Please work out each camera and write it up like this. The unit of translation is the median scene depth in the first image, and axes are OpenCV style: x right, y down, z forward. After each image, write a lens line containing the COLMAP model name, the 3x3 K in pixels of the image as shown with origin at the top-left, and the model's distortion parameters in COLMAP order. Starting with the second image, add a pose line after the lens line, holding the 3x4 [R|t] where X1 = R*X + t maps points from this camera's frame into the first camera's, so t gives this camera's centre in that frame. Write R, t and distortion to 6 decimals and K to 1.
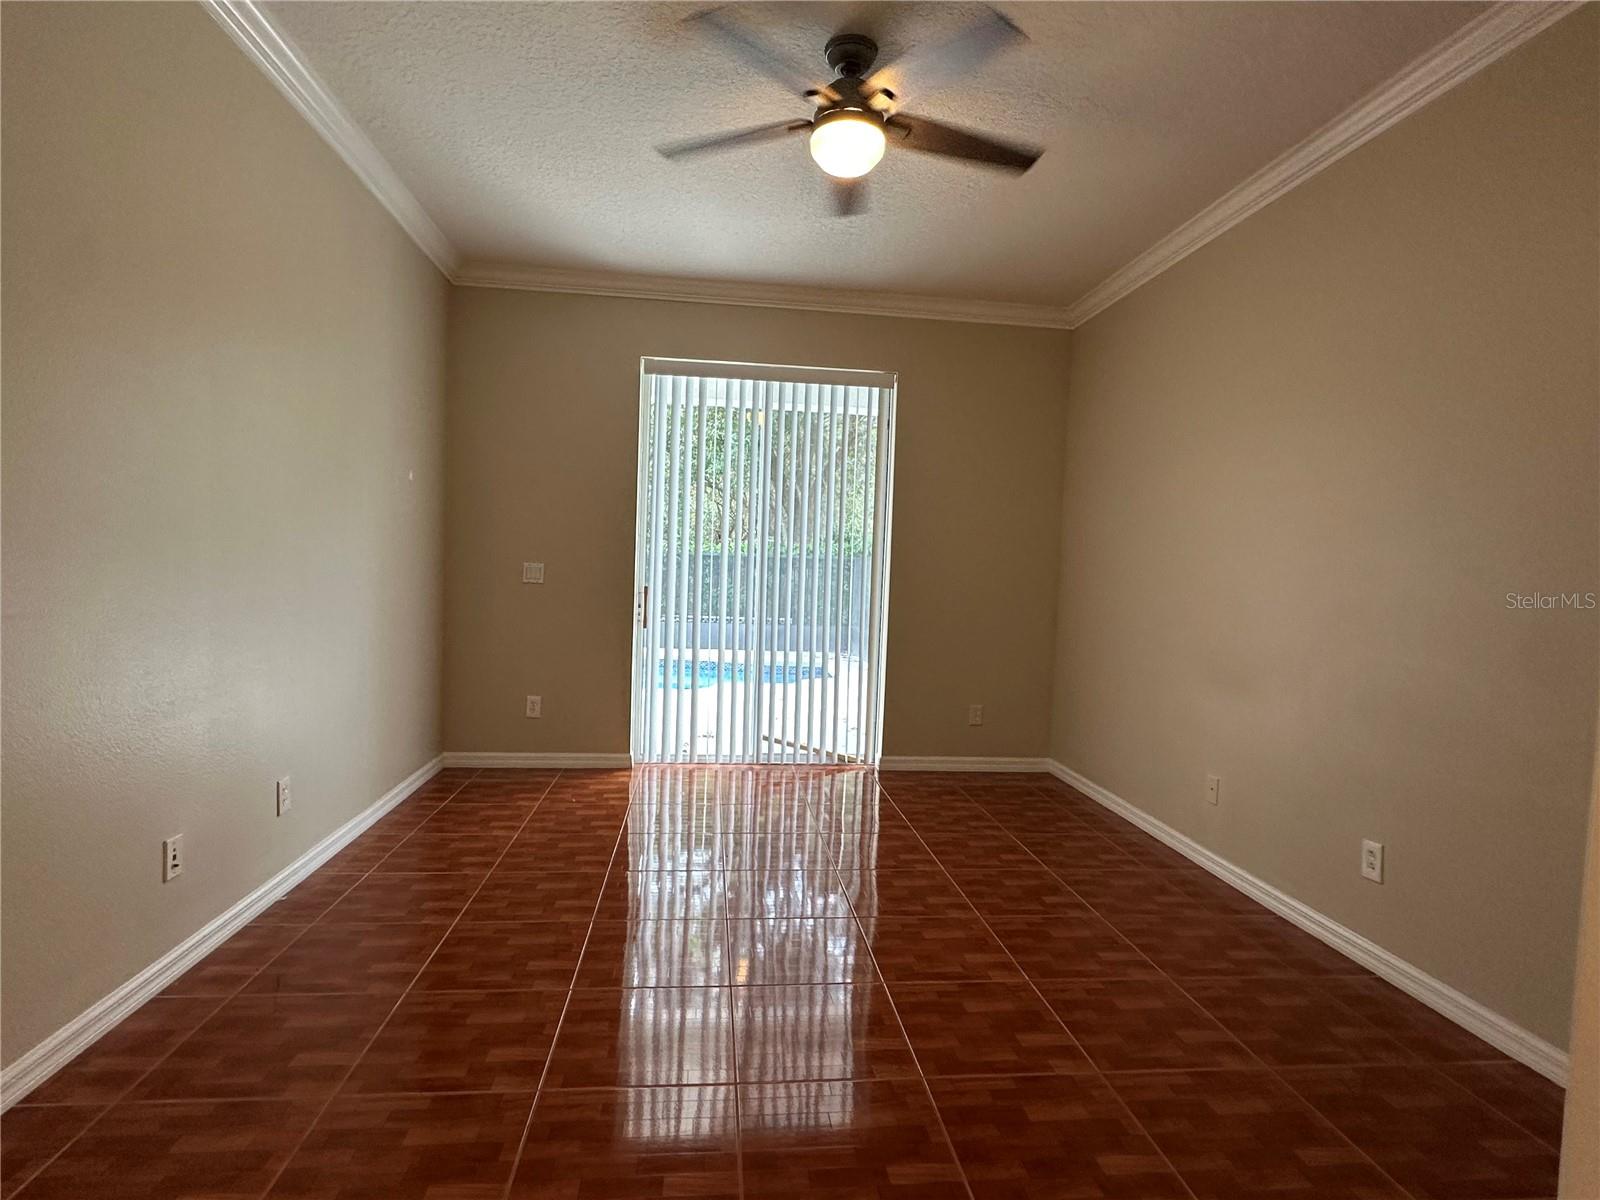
lens RADIAL K [[818.7, 0, 798.3], [0, 818.7, 604.8], [0, 0, 1]] dist [-0.011762, 0.000769]
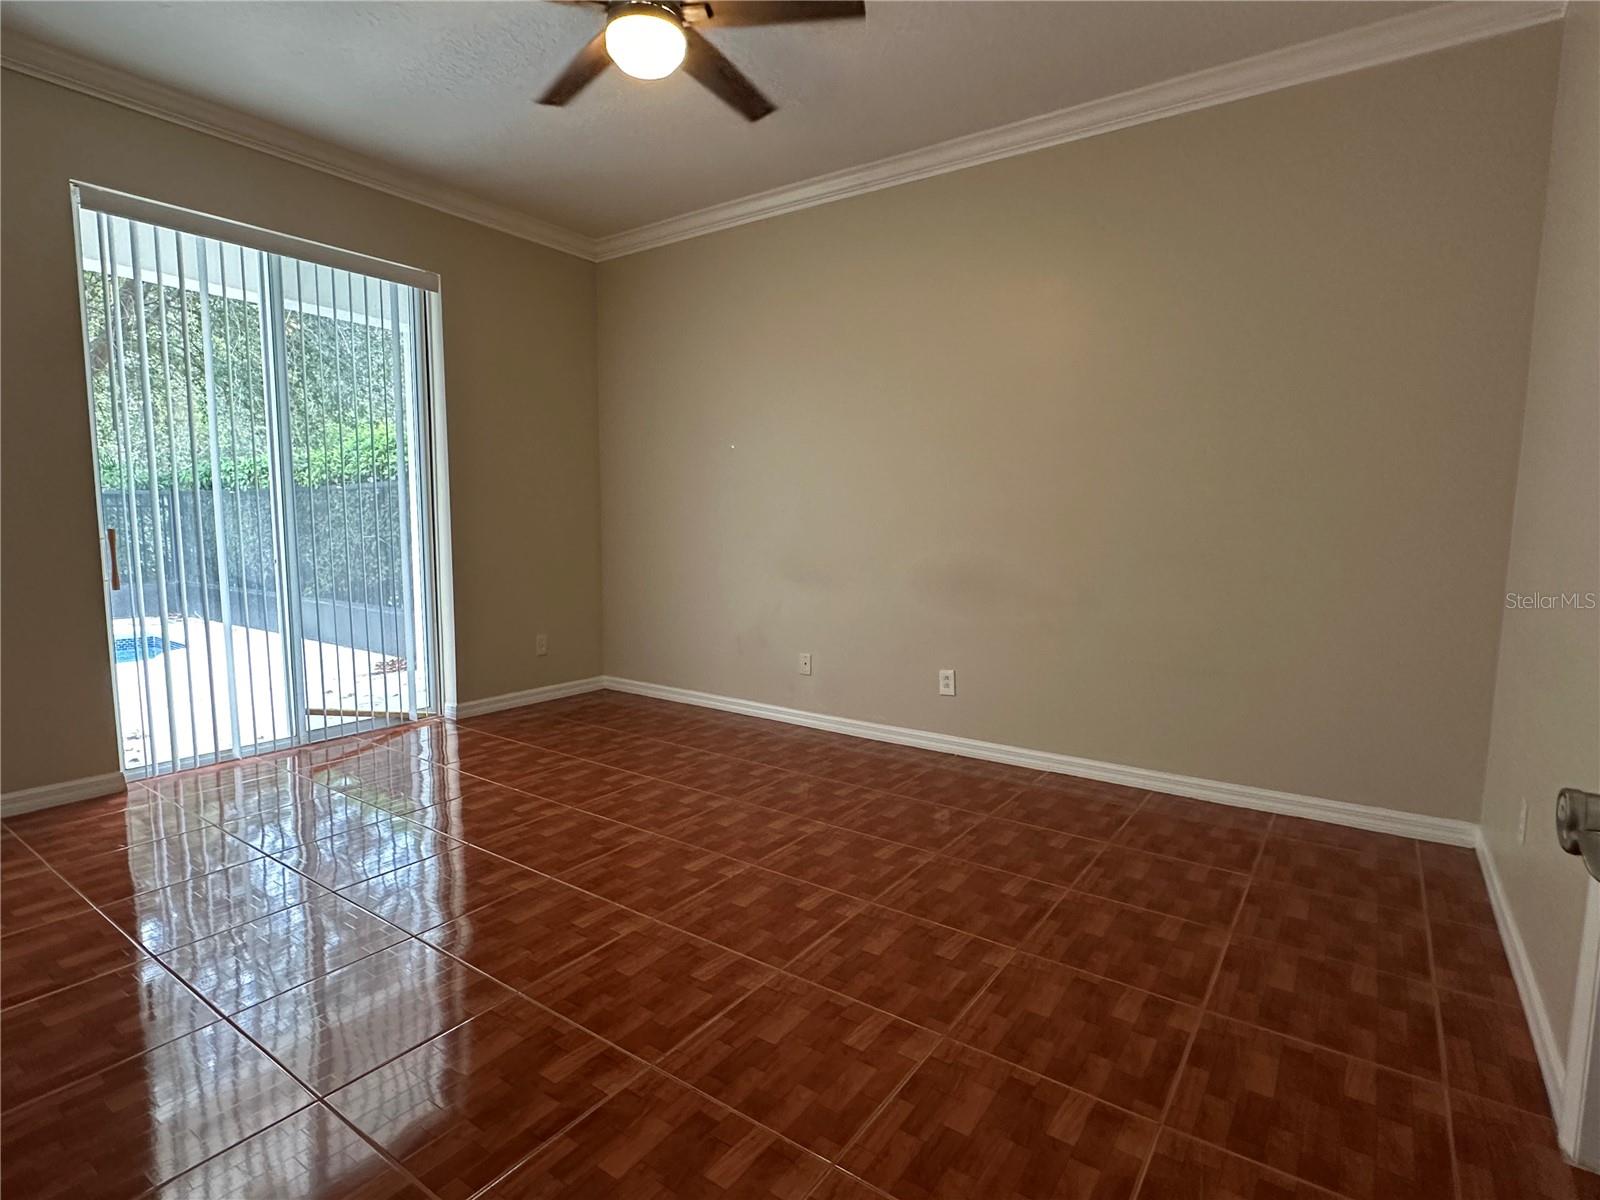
lens RADIAL K [[818.7, 0, 798.3], [0, 818.7, 604.8], [0, 0, 1]] dist [-0.011762, 0.000769]
pose [[0.659246, -0.110522, 0.743760, -0.317213], [0.053177, 0.993515, 0.100501, 0.003236], [-0.750044, -0.026704, 0.660848, 0.115249]]
